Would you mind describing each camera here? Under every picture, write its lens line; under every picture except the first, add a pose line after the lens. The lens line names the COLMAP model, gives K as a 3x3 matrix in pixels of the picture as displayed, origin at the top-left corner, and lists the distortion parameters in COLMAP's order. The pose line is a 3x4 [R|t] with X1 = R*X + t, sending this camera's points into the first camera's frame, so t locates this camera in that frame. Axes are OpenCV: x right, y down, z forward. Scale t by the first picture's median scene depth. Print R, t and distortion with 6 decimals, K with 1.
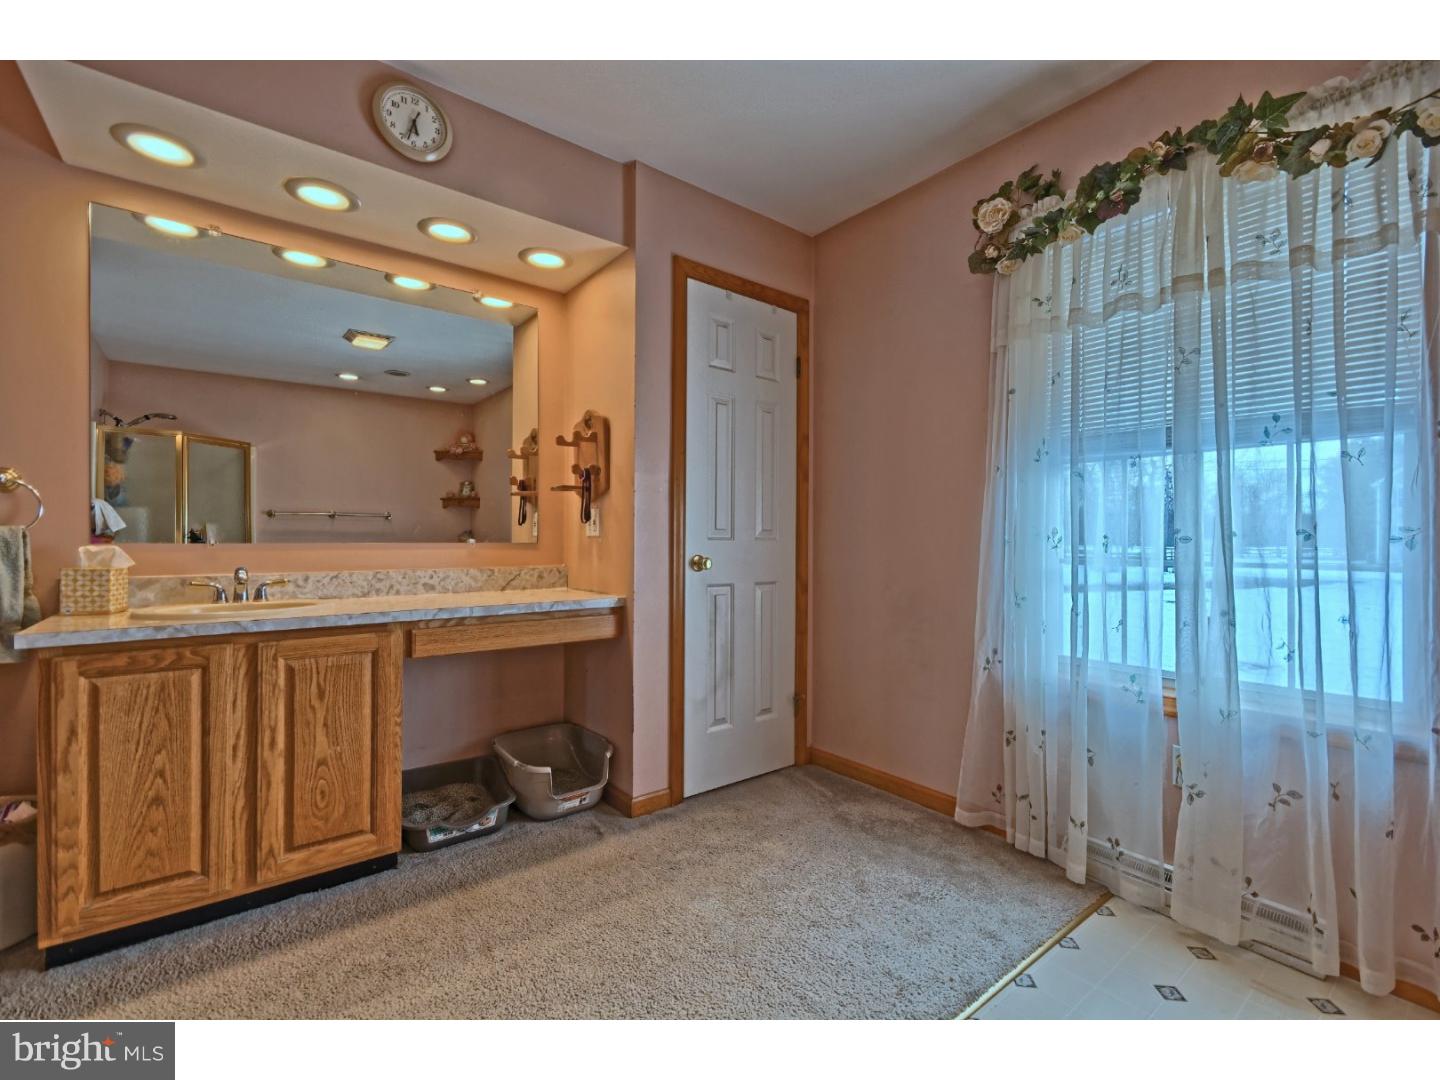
lens RADIAL K [[642.0, 0, 718.7], [0, 642.0, 542.7], [0, 0, 1]] dist [0.000132, 0.000945]
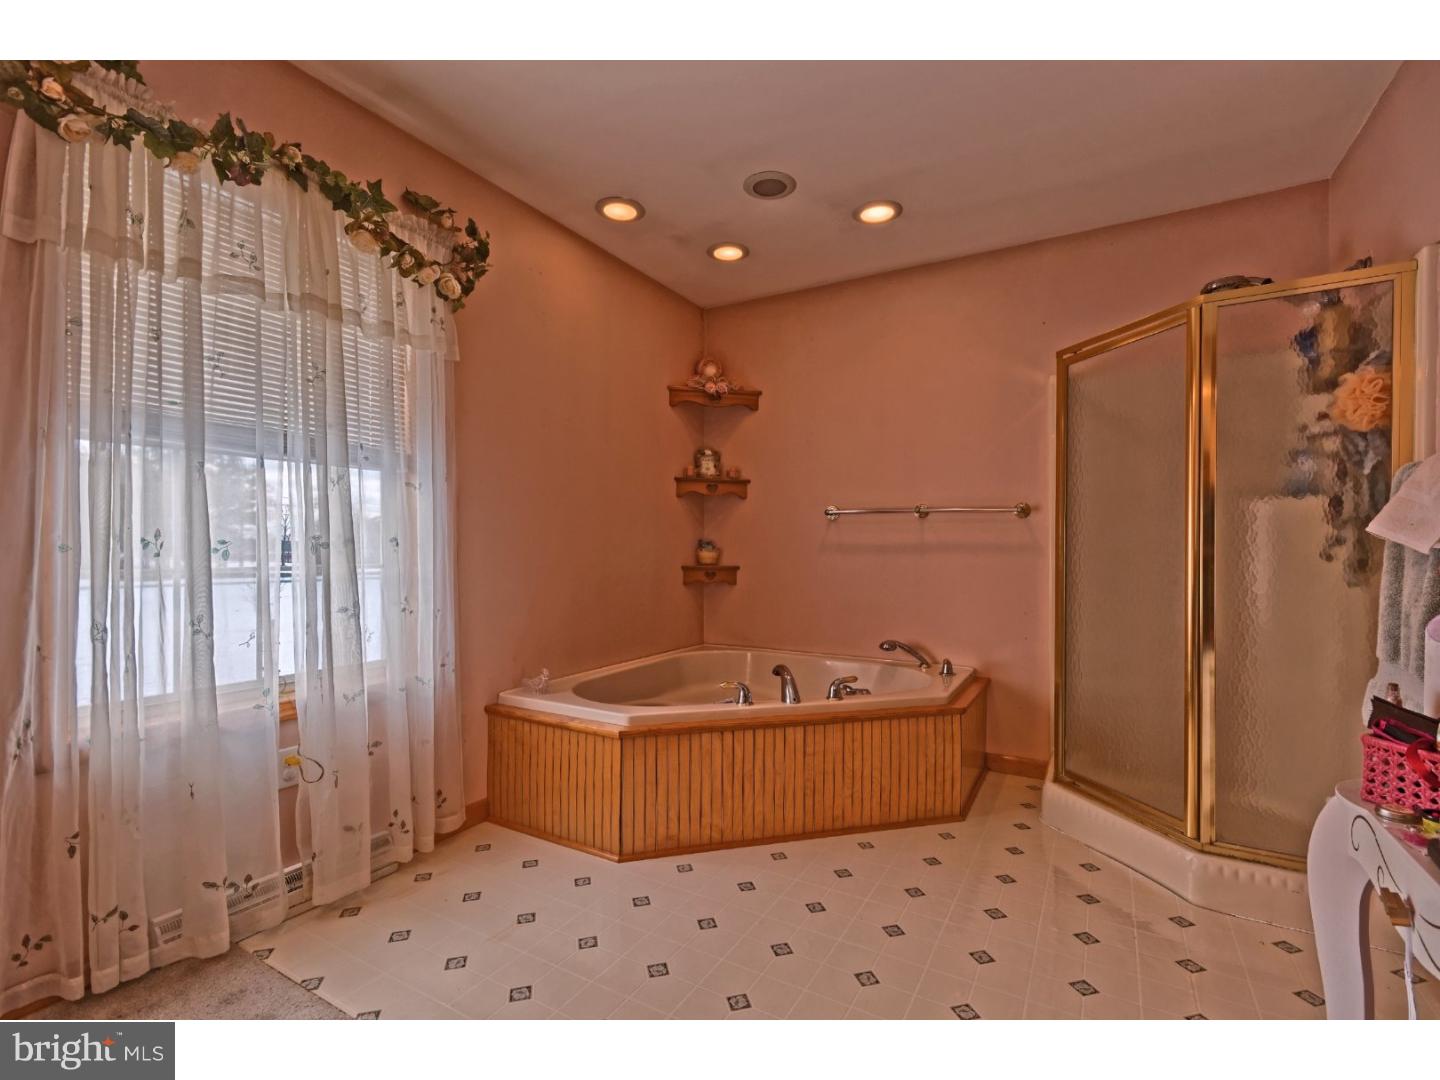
lens RADIAL K [[642.0, 0, 718.7], [0, 642.0, 542.7], [0, 0, 1]] dist [0.000132, 0.000945]
pose [[-0.367760, -0.003688, 0.929913, -0.466533], [-0.008790, 0.999961, 0.000490, -0.015123], [-0.929879, -0.007994, -0.367779, 0.712139]]
